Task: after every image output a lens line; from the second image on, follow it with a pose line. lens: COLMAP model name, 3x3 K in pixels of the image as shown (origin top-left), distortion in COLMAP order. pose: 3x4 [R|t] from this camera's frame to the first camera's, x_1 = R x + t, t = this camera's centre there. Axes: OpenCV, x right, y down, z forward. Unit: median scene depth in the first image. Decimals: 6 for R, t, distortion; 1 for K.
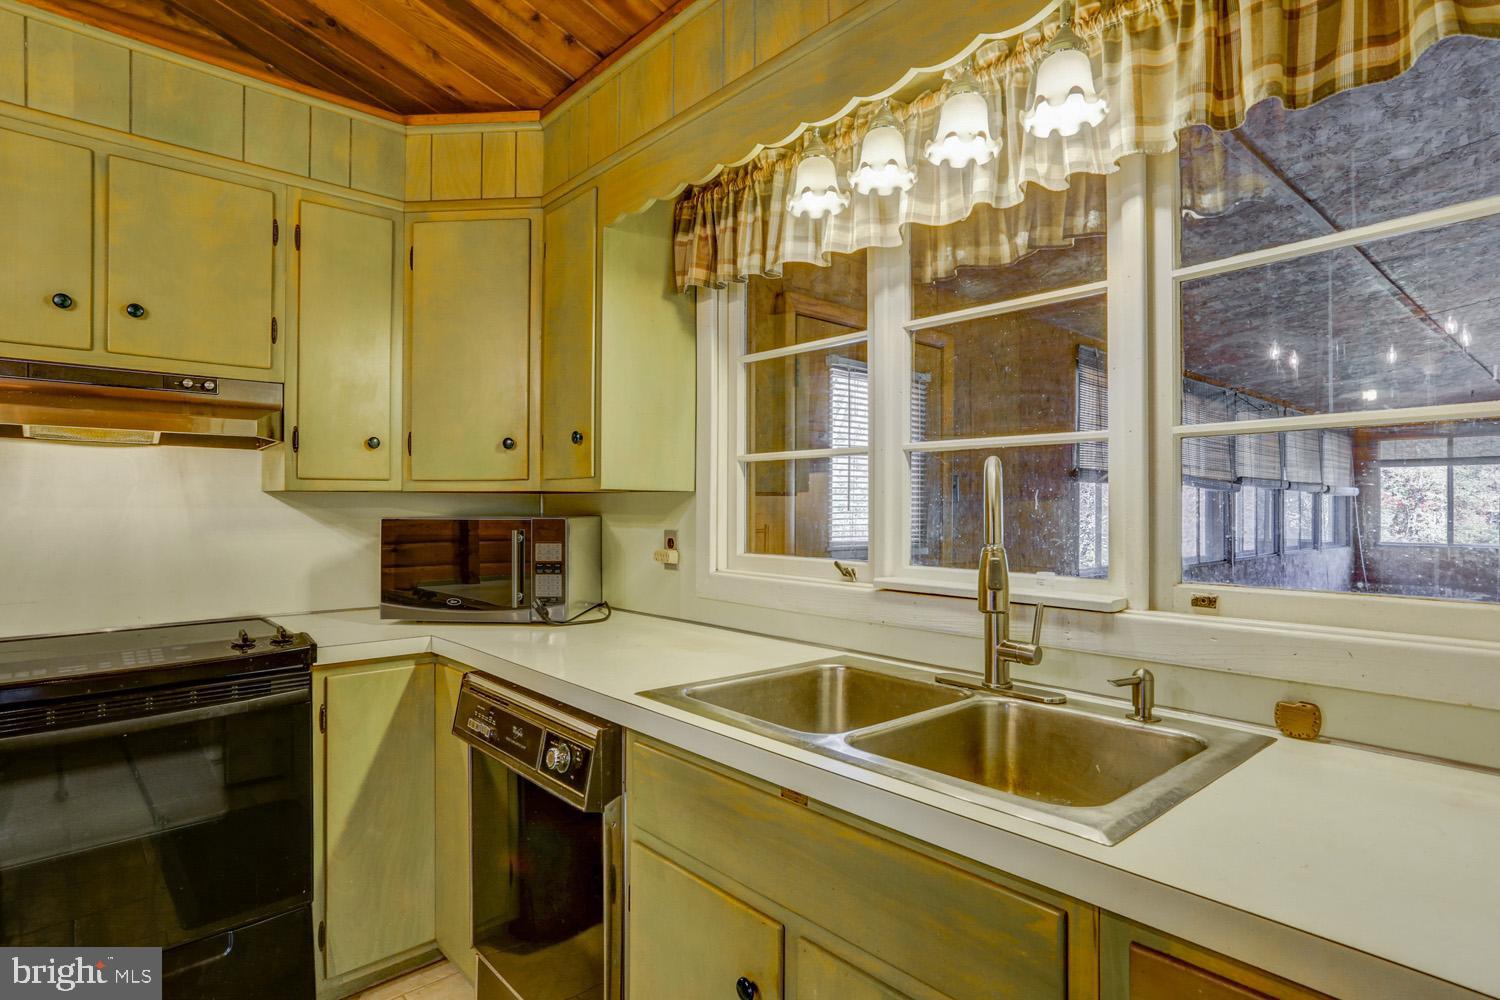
lens RADIAL K [[811.9, 0, 723.6], [0, 811.9, 498.8], [0, 0, 1]] dist [-0.011942, 0.006844]
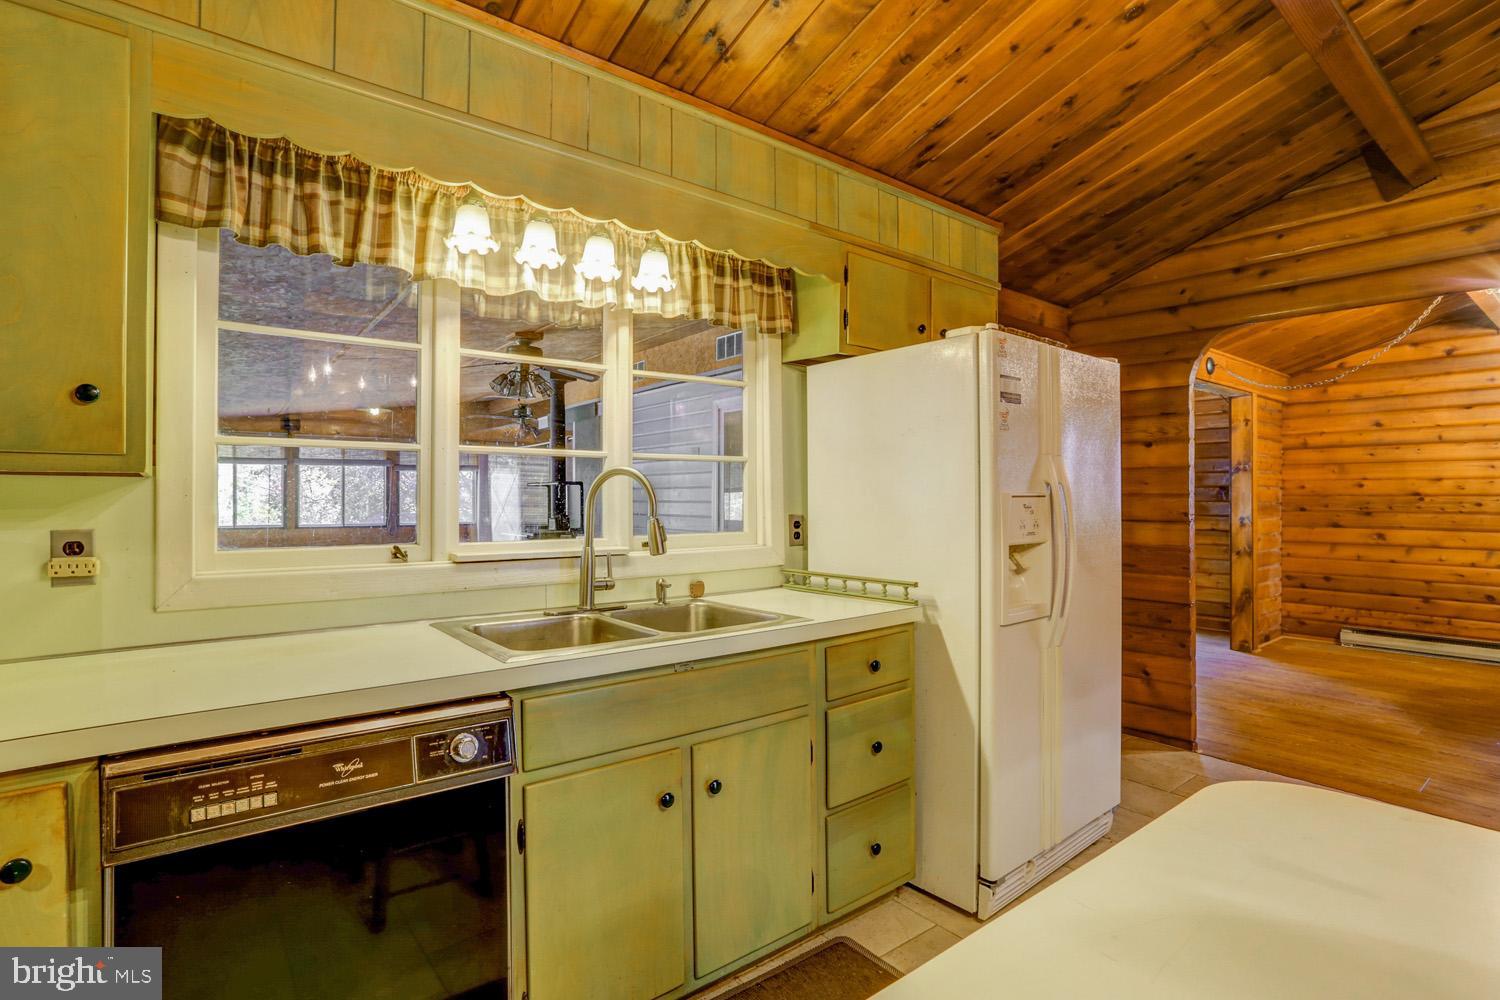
lens RADIAL K [[737.3, 0, 779.1], [0, 737.3, 499.5], [0, 0, 1]] dist [-0.040357, 0.001577]
pose [[0.020585, -0.005723, 0.999772, -0.807948], [-0.007308, 0.999956, 0.005874, 0.004362], [-0.999761, -0.007428, 0.020542, 0.443959]]
